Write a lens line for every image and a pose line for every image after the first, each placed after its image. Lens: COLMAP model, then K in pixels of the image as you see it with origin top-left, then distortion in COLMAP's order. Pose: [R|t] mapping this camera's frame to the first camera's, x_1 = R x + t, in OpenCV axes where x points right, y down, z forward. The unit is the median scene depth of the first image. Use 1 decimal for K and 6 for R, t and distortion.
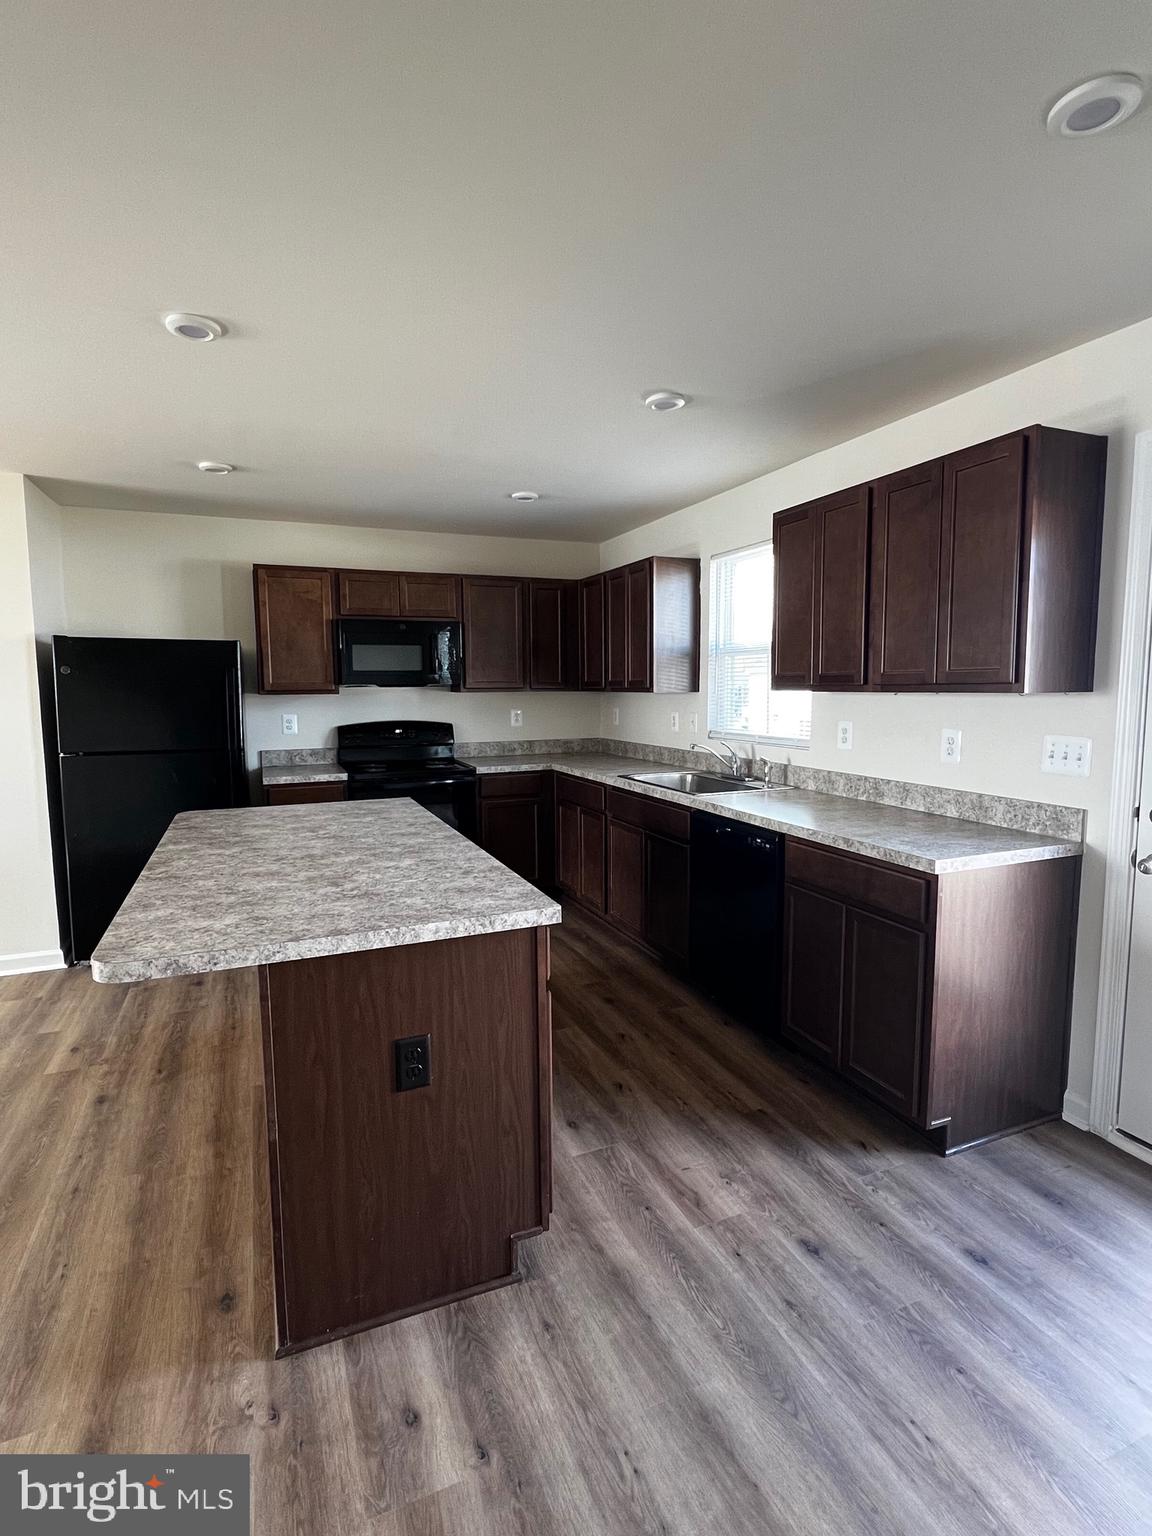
lens RADIAL K [[753.4, 0, 576.0], [0, 753.4, 770.5], [0, 0, 1]] dist [-0.004447, 0.001856]
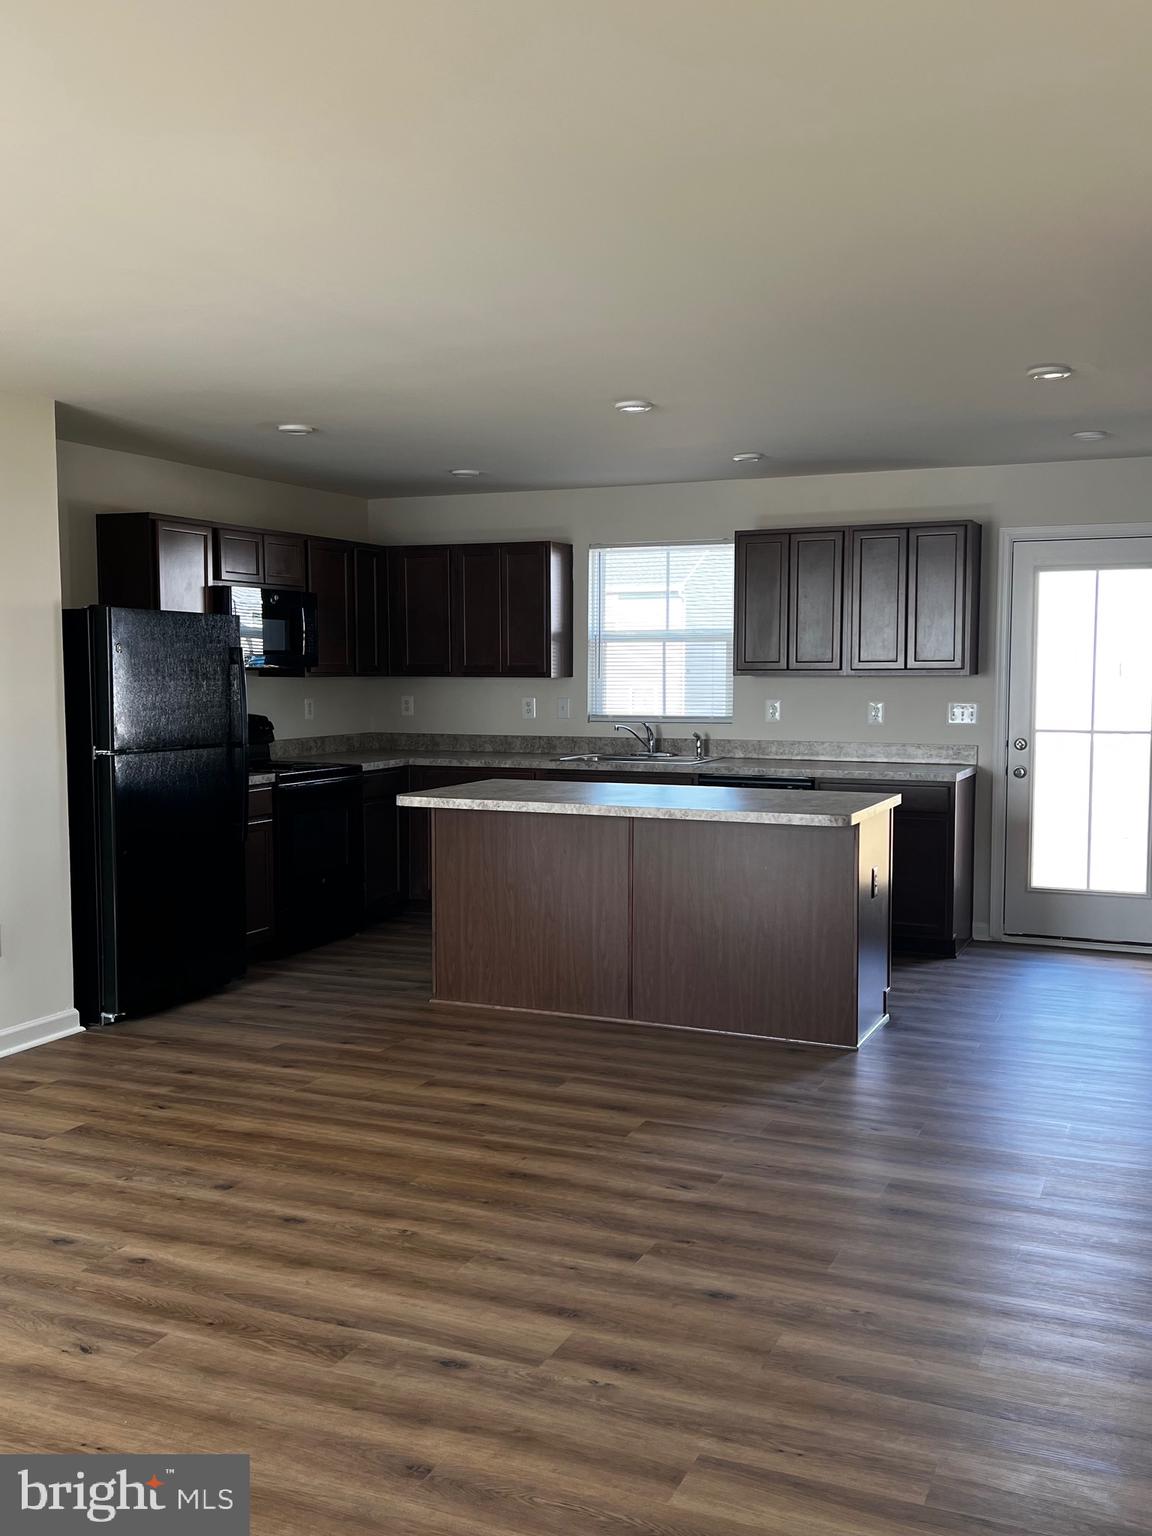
lens RADIAL K [[1481.5, 0, 570.0], [0, 1481.5, 771.7], [0, 0, 1]] dist [0.042329, 0.000000]
pose [[0.733192, -0.045326, 0.678509, -1.425178], [0.074207, 0.997150, -0.013576, 0.057780], [-0.675961, 0.060304, 0.734466, -0.507853]]
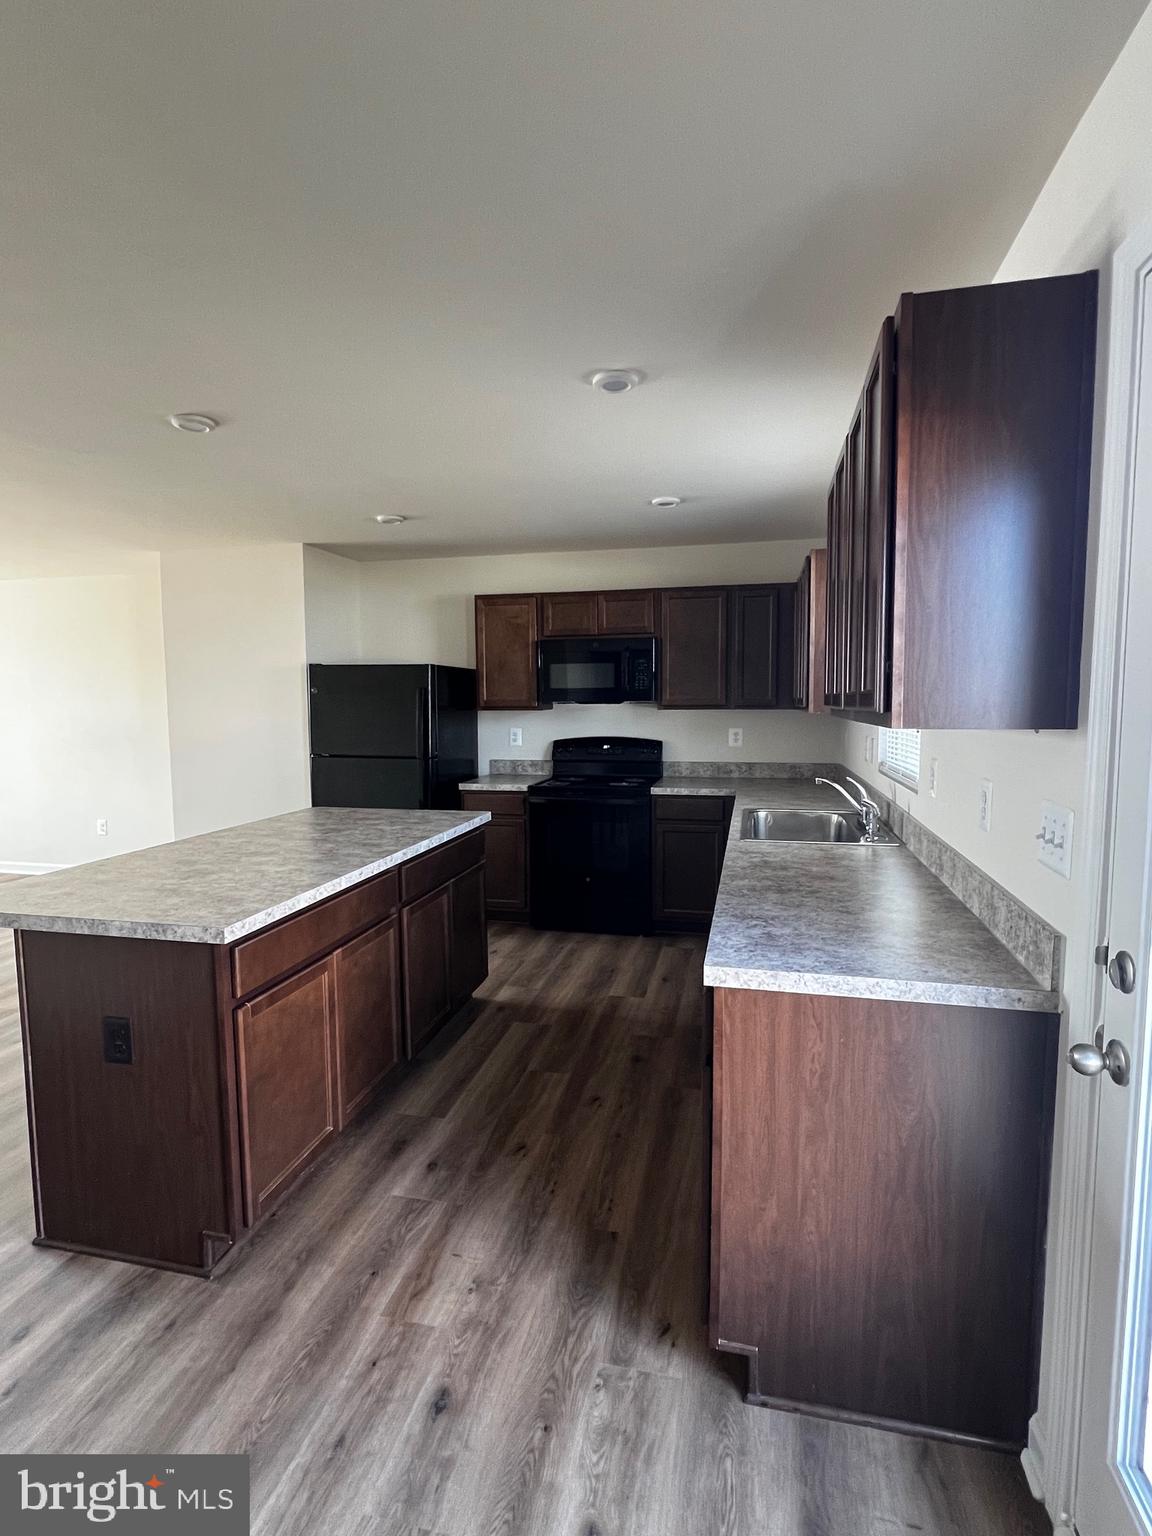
lens RADIAL K [[753.4, 0, 581.6], [0, 753.4, 773.4], [0, 0, 1]] dist [-0.004447, 0.001856]
pose [[0.815063, 0.058940, -0.576366, 0.454020], [-0.065466, 0.997810, 0.009460, -0.033555], [0.575661, 0.030022, 0.817137, 0.210095]]
